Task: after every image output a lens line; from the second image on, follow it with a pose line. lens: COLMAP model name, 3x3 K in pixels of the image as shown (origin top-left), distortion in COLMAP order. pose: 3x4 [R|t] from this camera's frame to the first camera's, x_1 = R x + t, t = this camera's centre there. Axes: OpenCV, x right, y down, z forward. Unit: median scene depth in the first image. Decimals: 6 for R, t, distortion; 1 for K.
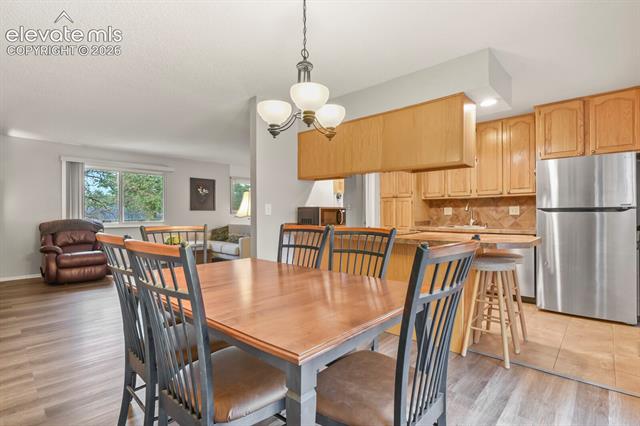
lens RADIAL K [[316.9, 0, 318.6], [0, 316.9, 211.9], [0, 0, 1]] dist [0.003620, -0.003234]
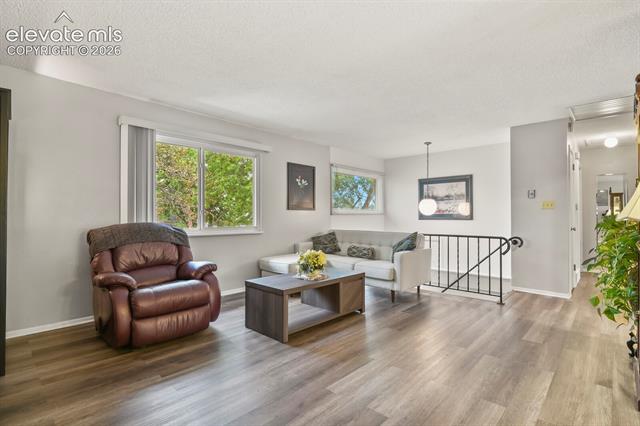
lens RADIAL K [[316.9, 0, 323.2], [0, 316.9, 212.9], [0, 0, 1]] dist [0.003620, -0.003234]
pose [[0.999951, 0.004104, 0.009035, -0.457664], [-0.004087, 0.999990, -0.001951, 0.004372], [-0.009043, 0.001914, 0.999957, 0.423142]]
